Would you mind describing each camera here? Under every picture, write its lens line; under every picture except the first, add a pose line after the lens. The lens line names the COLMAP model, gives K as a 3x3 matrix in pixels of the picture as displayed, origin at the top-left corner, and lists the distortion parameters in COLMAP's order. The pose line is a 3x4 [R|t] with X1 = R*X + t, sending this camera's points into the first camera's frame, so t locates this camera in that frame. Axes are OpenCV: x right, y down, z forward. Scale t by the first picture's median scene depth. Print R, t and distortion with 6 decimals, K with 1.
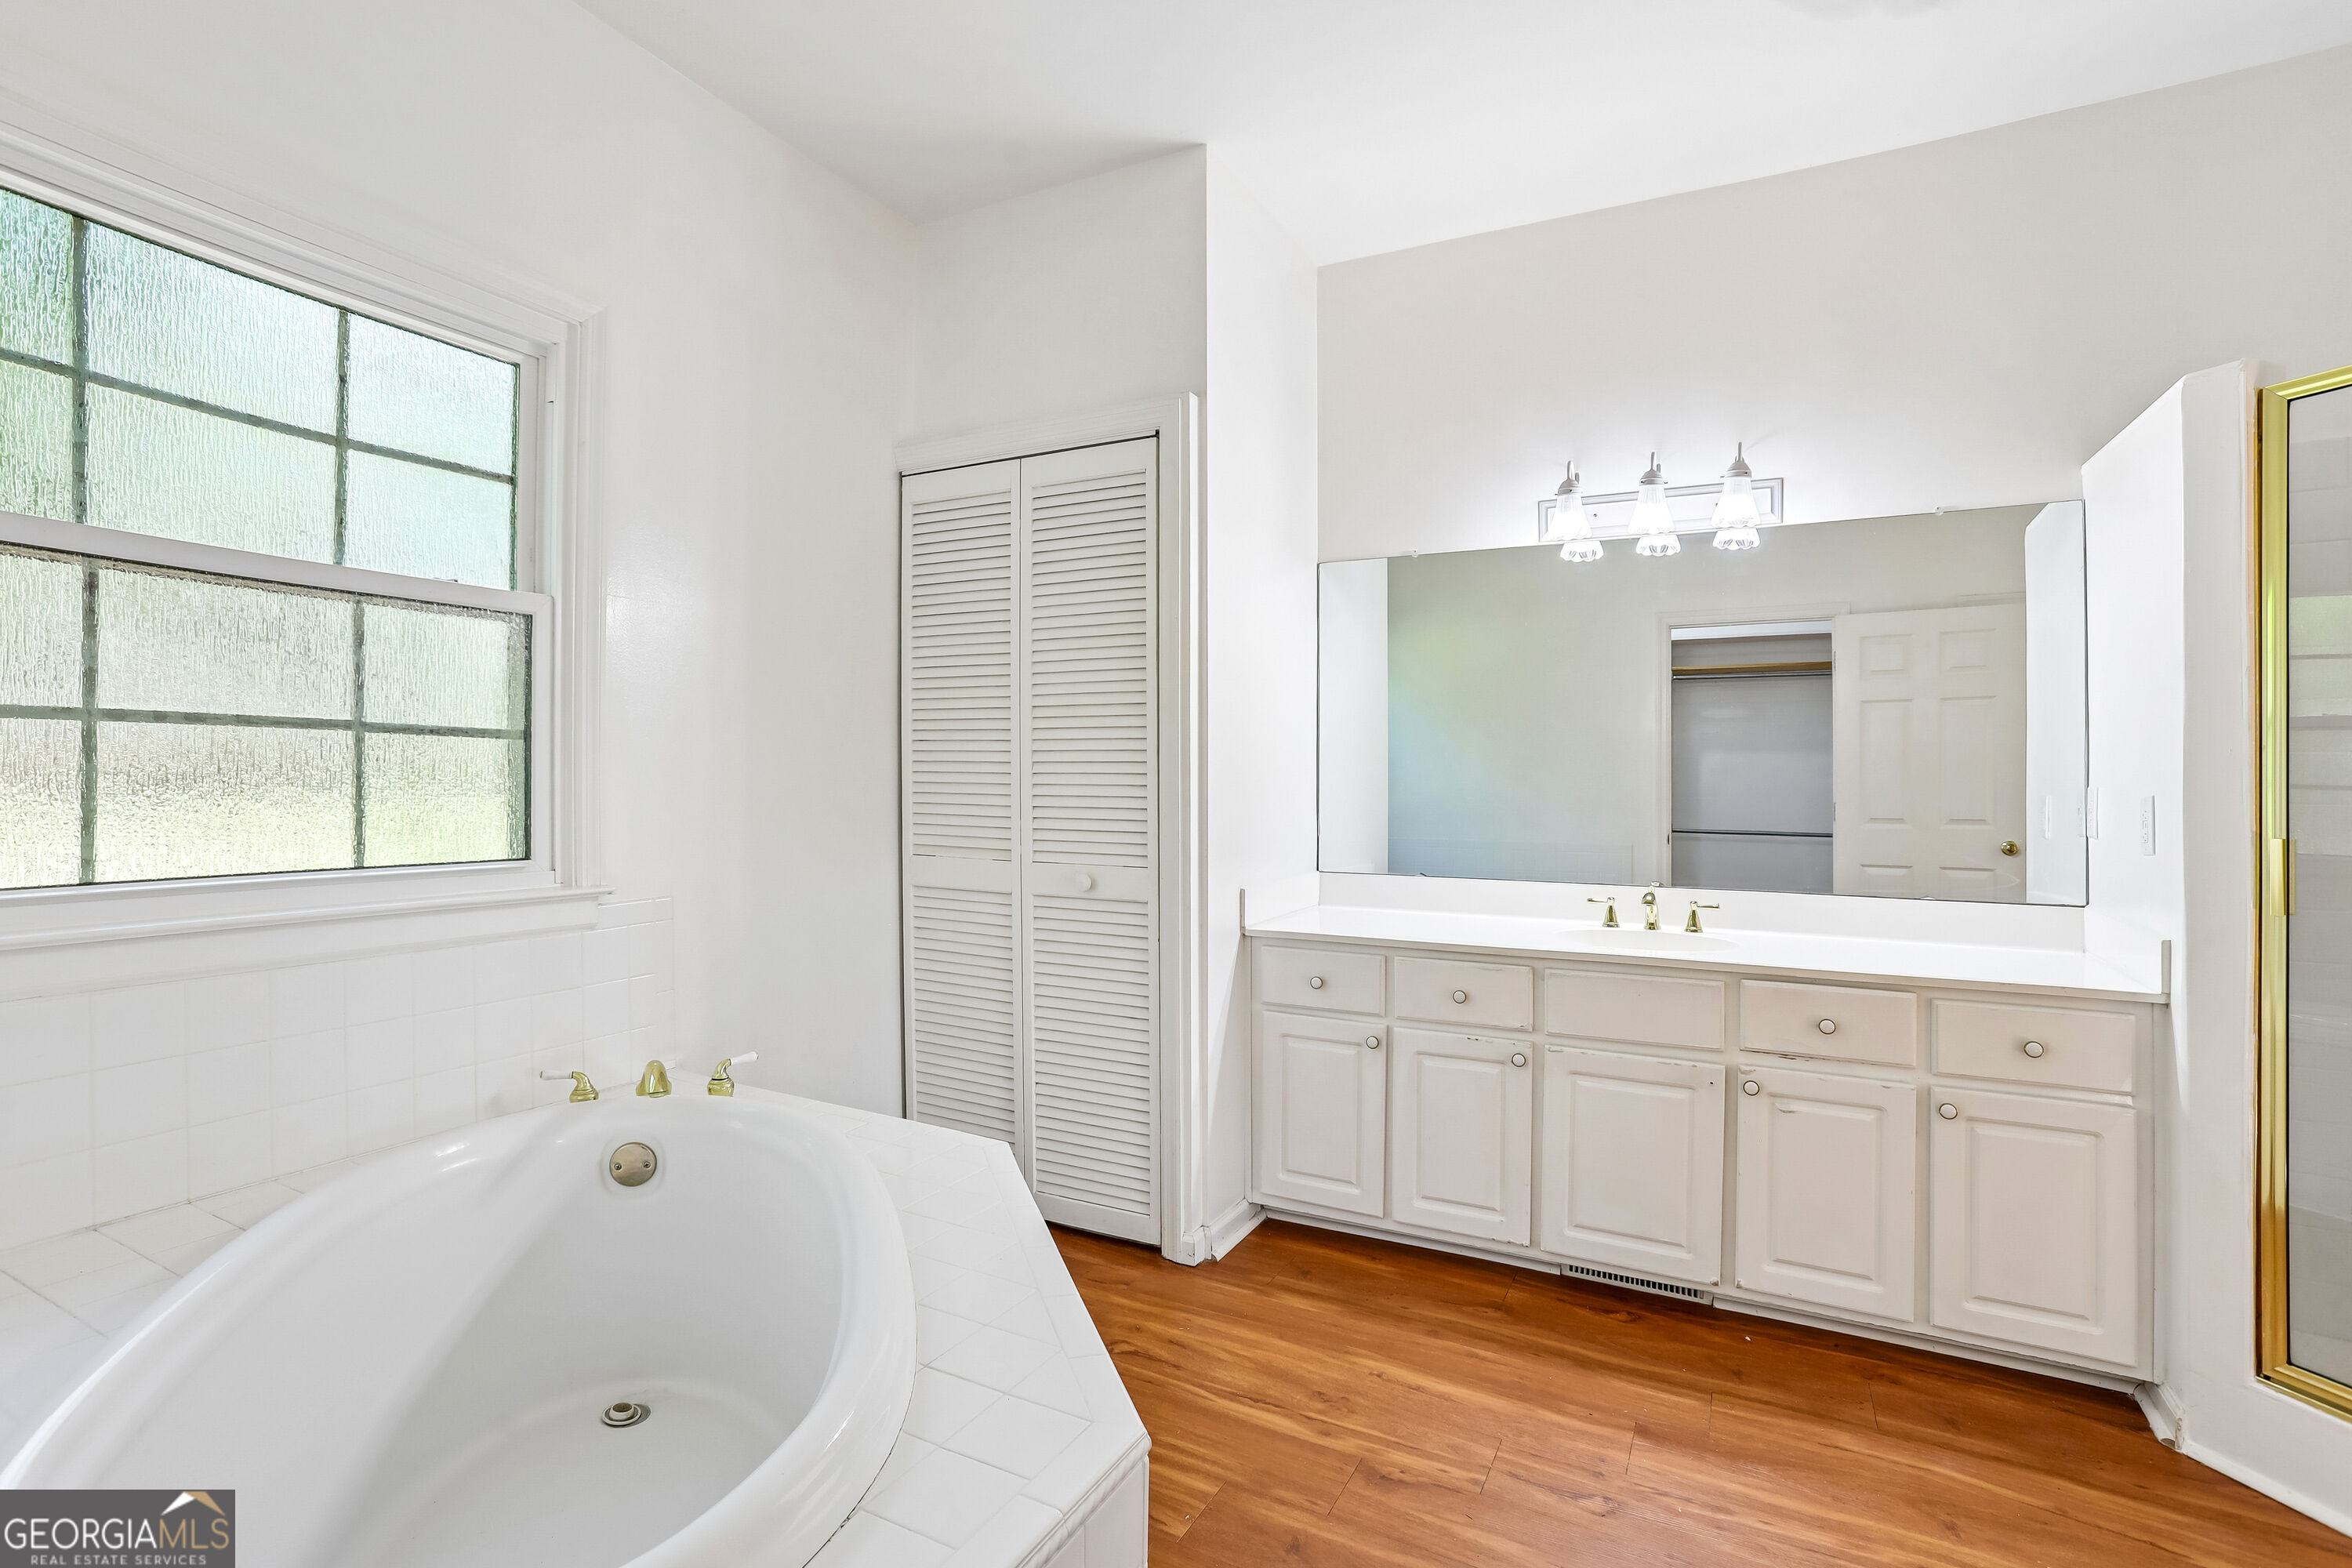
lens RADIAL K [[1112.9, 0, 1167.3], [0, 1112.9, 787.9], [0, 0, 1]] dist [-0.063256, 0.028906]
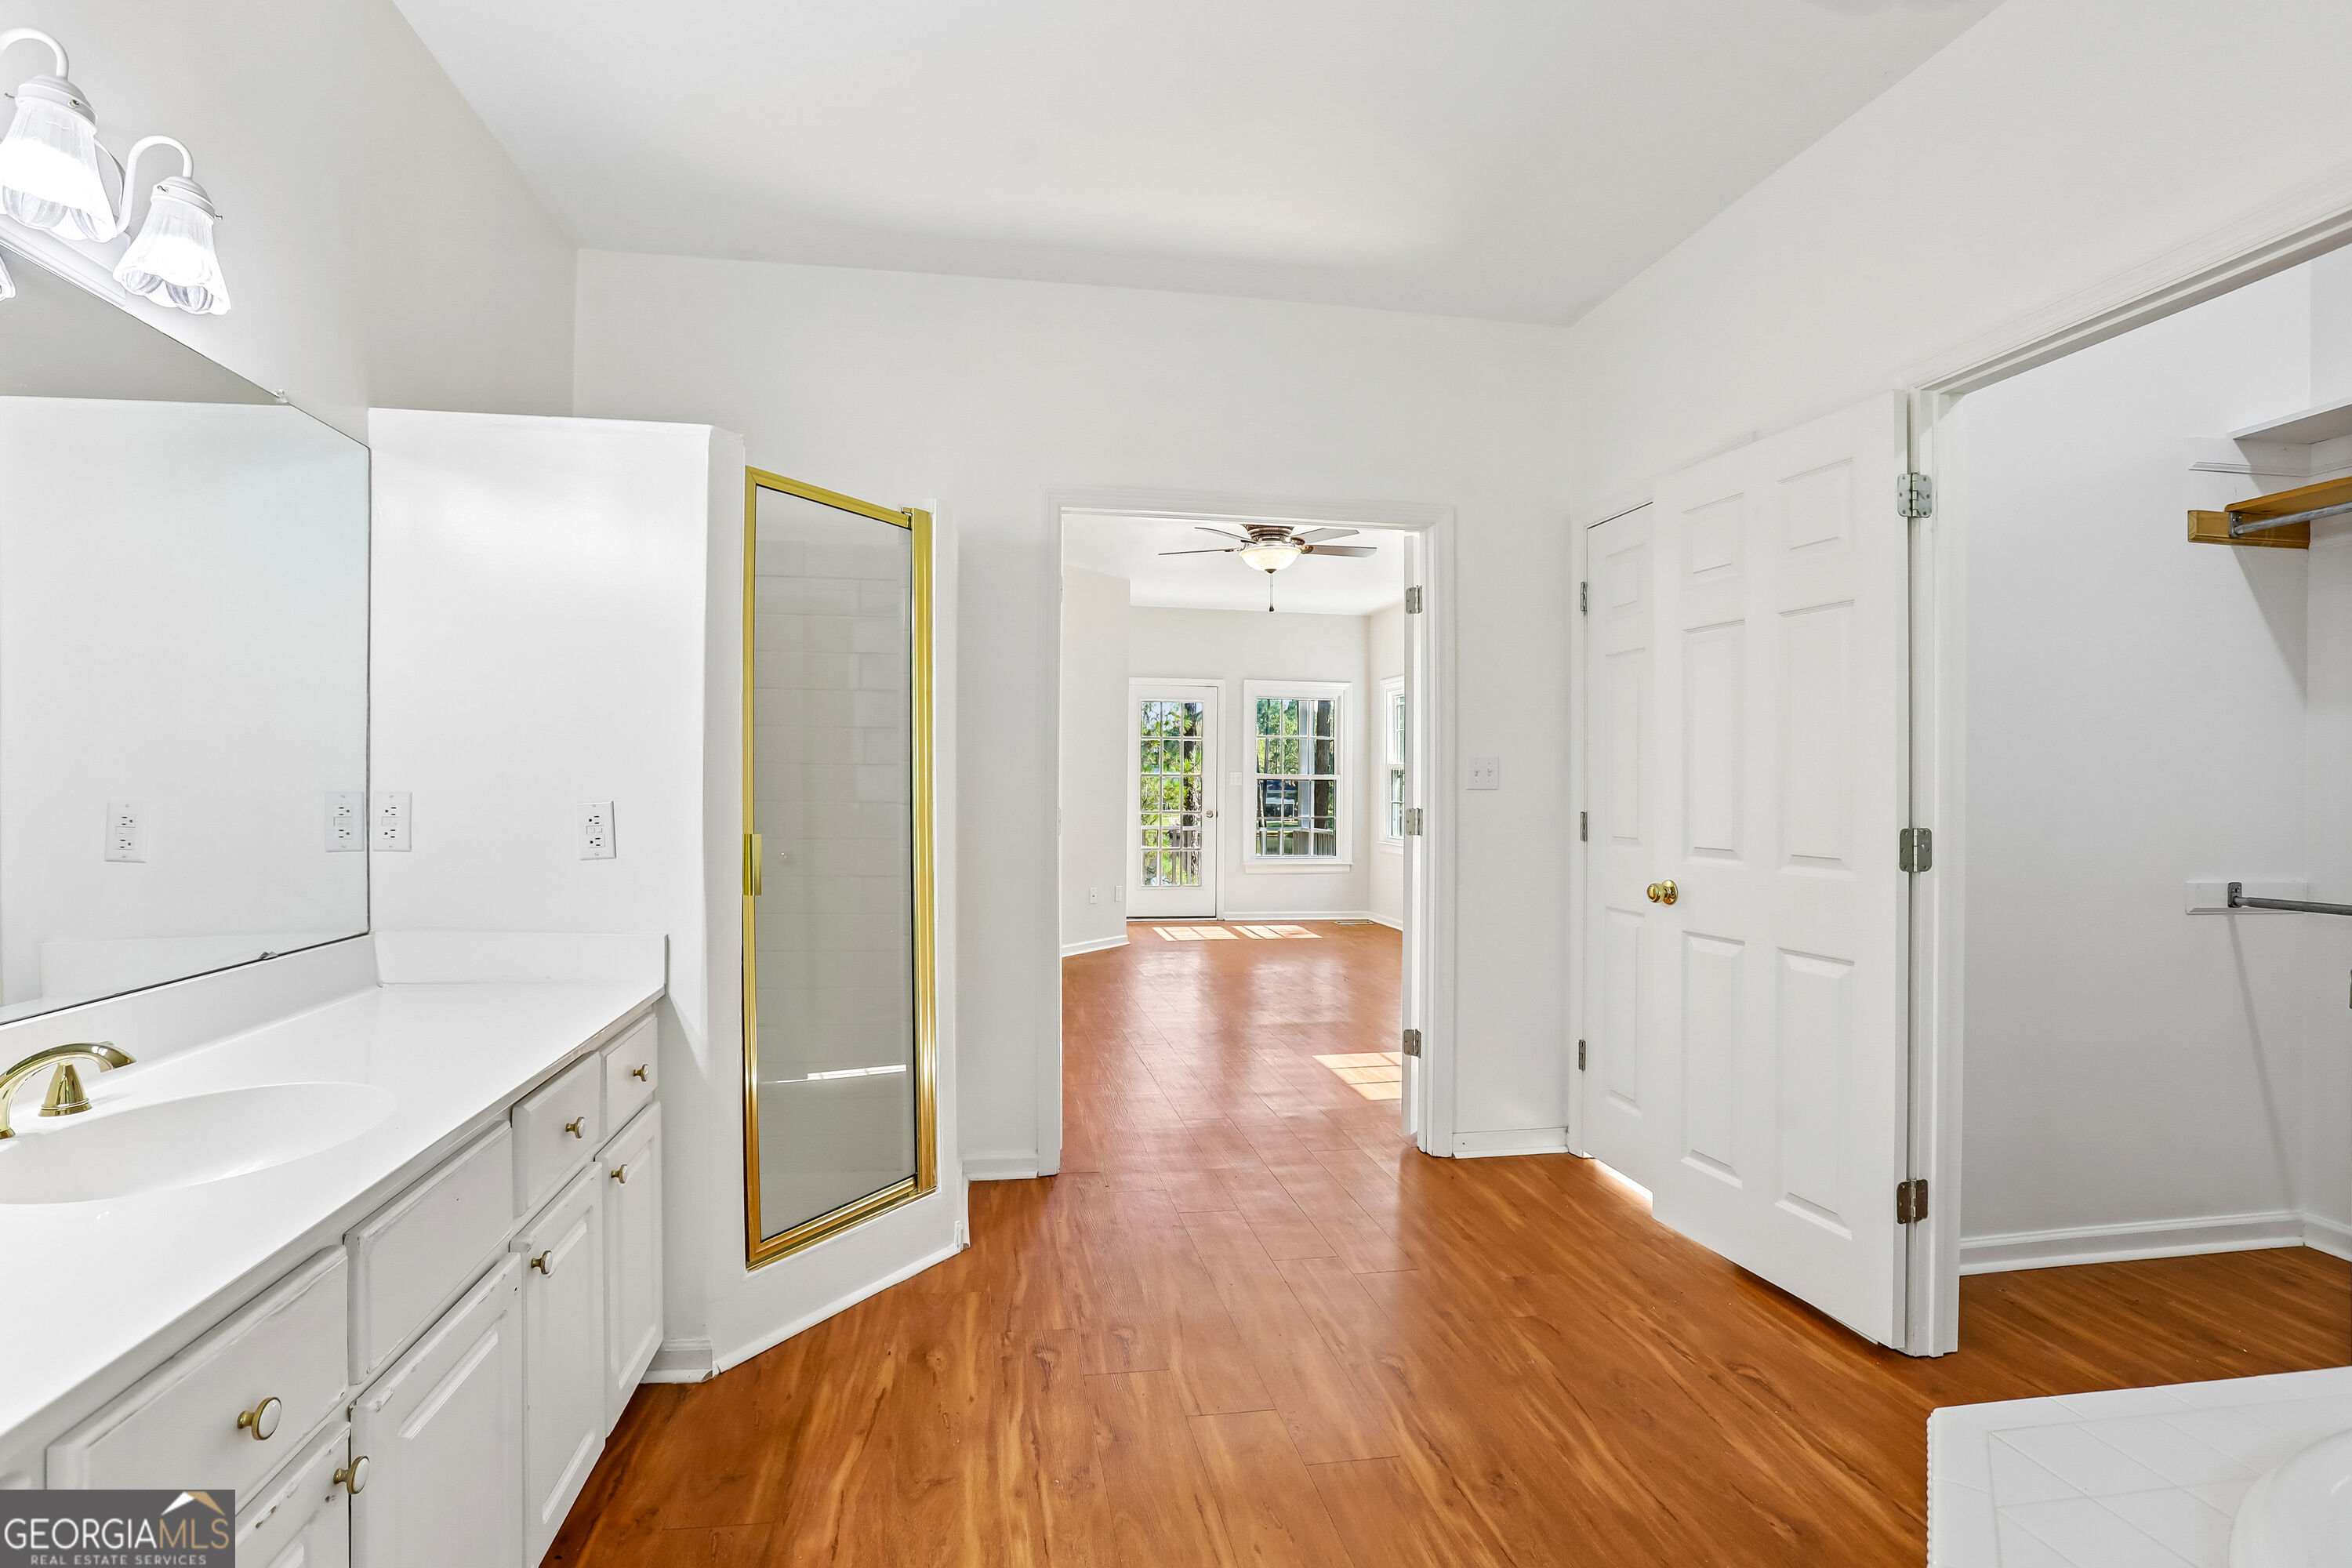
lens RADIAL K [[1112.9, 0, 1167.3], [0, 1112.9, 787.9], [0, 0, 1]] dist [-0.063256, 0.028906]
pose [[-0.597987, -0.029173, 0.800974, -0.209153], [-0.002066, 0.999390, 0.034857, -0.026492], [-0.801503, 0.019190, -0.597683, 1.254925]]
